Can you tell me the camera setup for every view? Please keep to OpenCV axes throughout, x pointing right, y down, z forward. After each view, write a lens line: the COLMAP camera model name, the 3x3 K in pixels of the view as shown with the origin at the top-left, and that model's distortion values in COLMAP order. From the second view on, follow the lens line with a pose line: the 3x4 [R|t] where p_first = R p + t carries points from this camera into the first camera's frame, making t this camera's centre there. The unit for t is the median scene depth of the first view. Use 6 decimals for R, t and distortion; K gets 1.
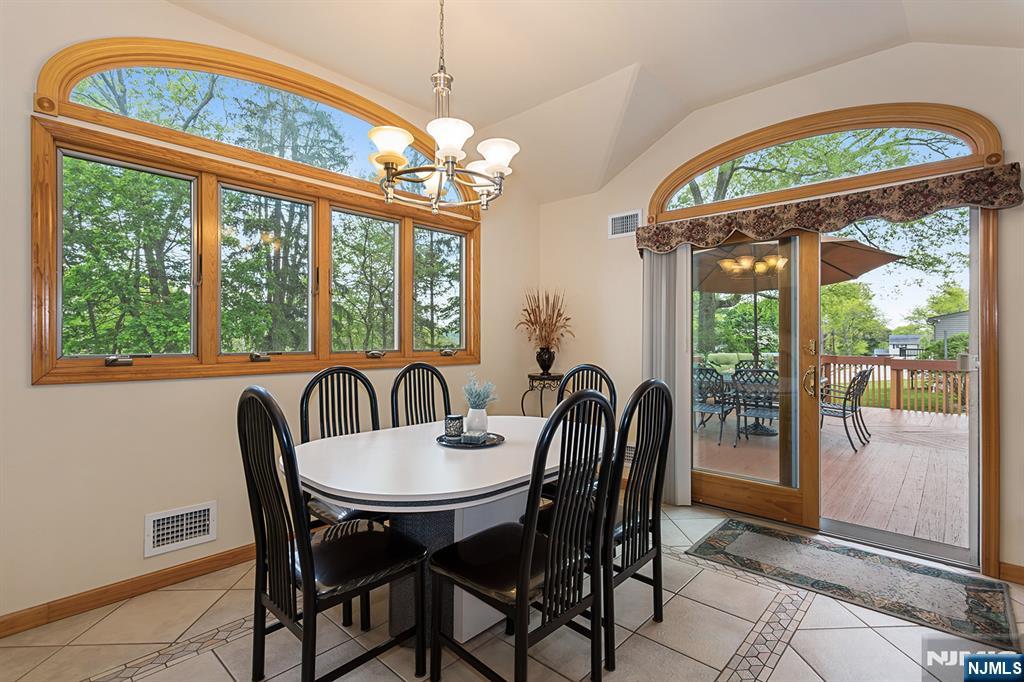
lens RADIAL K [[497.2, 0, 512.5], [0, 497.2, 339.0], [0, 0, 1]] dist [0.009907, 0.001878]
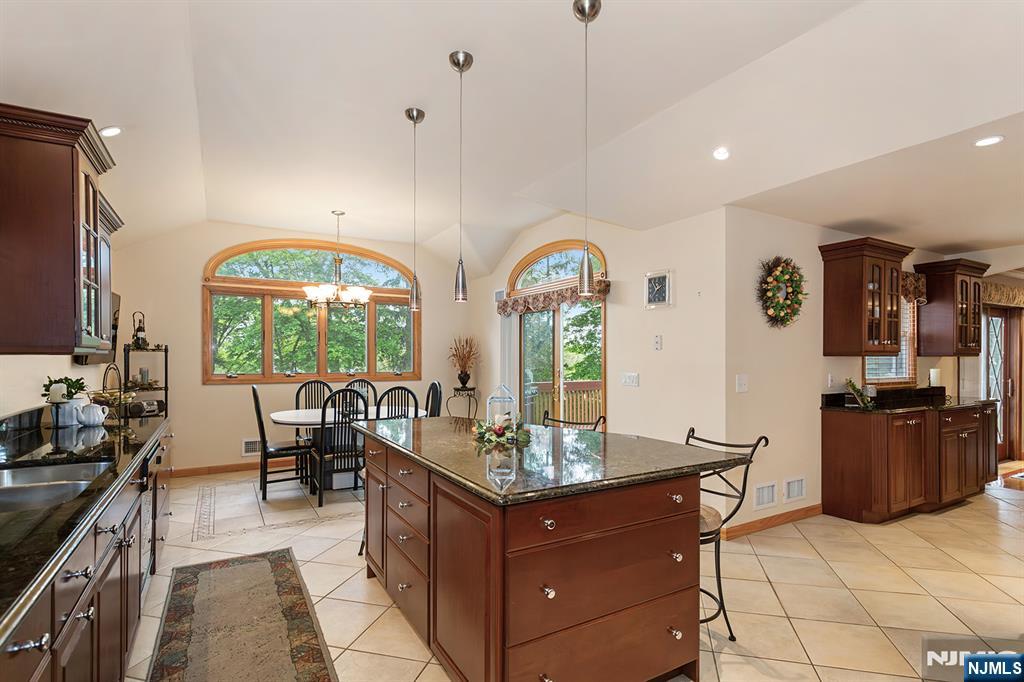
lens RADIAL K [[497.2, 0, 508.9], [0, 497.2, 361.6], [0, 0, 1]] dist [0.009907, 0.001878]
pose [[0.953211, -0.002163, -0.302297, 0.750901], [0.001866, 0.999997, -0.001271, -0.012790], [0.302299, 0.000647, 0.953213, -0.557957]]
